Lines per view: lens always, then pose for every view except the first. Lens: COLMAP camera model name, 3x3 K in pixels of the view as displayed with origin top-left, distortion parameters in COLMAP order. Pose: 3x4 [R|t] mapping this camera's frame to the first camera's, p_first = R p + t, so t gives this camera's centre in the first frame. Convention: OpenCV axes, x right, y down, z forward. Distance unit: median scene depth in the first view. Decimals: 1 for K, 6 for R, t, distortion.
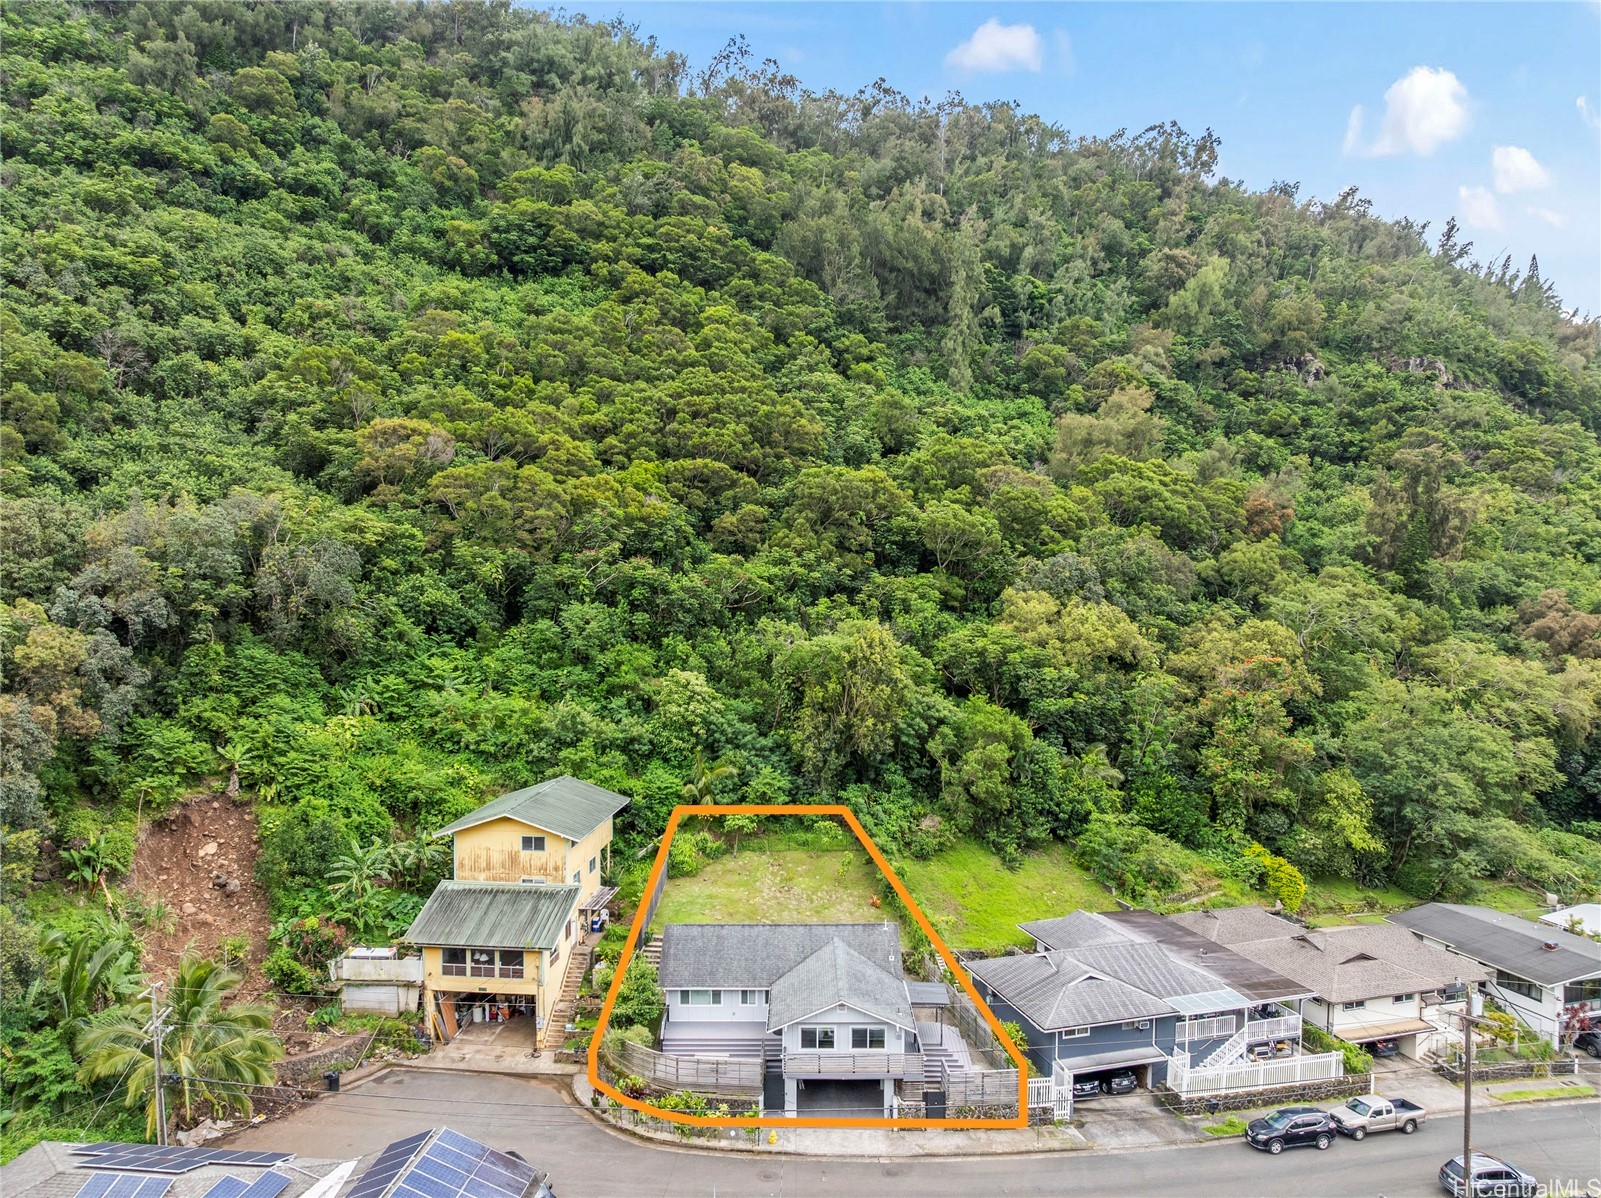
lens RADIAL K [[1130.7, 0, 803.4], [0, 1130.7, 594.8], [0, 0, 1]] dist [-0.053041, 0.008273]
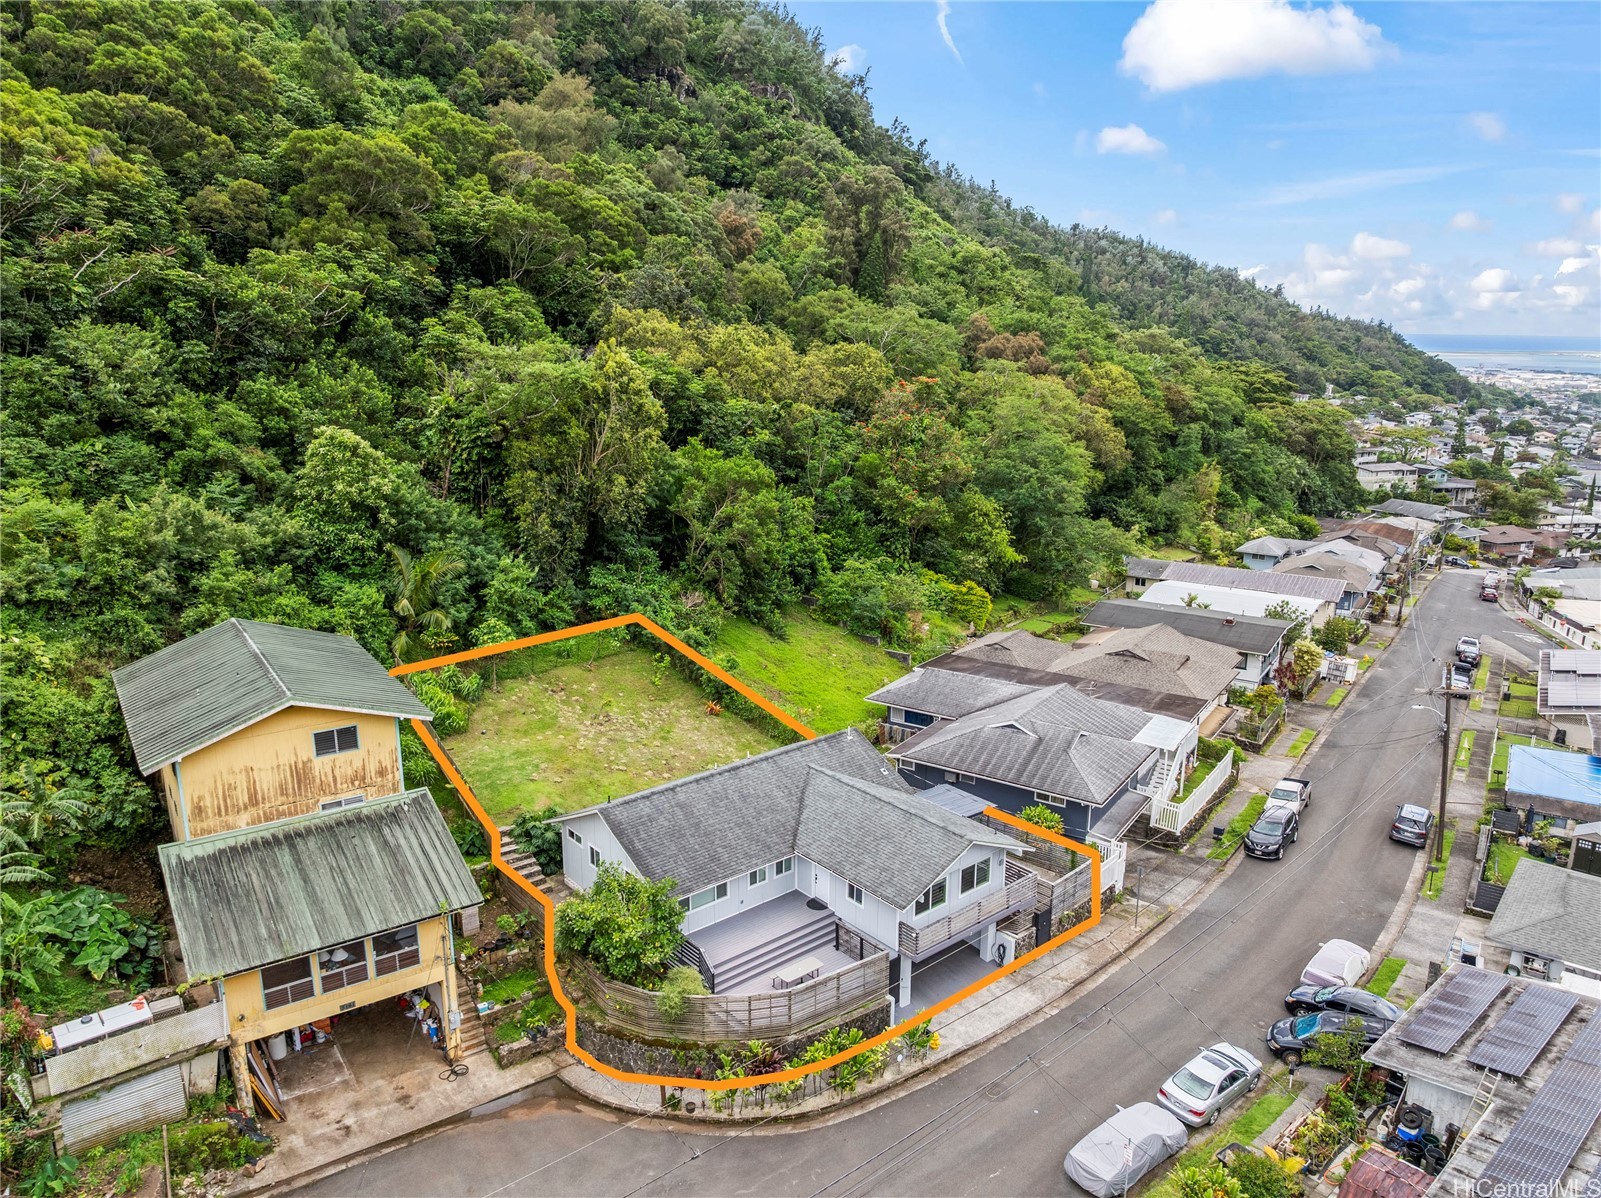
lens RADIAL K [[1130.7, 0, 831.8], [0, 1130.7, 602.6], [0, 0, 1]] dist [-0.053041, 0.008273]
pose [[0.756737, -0.158852, 0.634125, -0.395203], [0.008691, 0.972386, 0.233218, 0.023254], [-0.653662, -0.170974, 0.737221, 0.427329]]
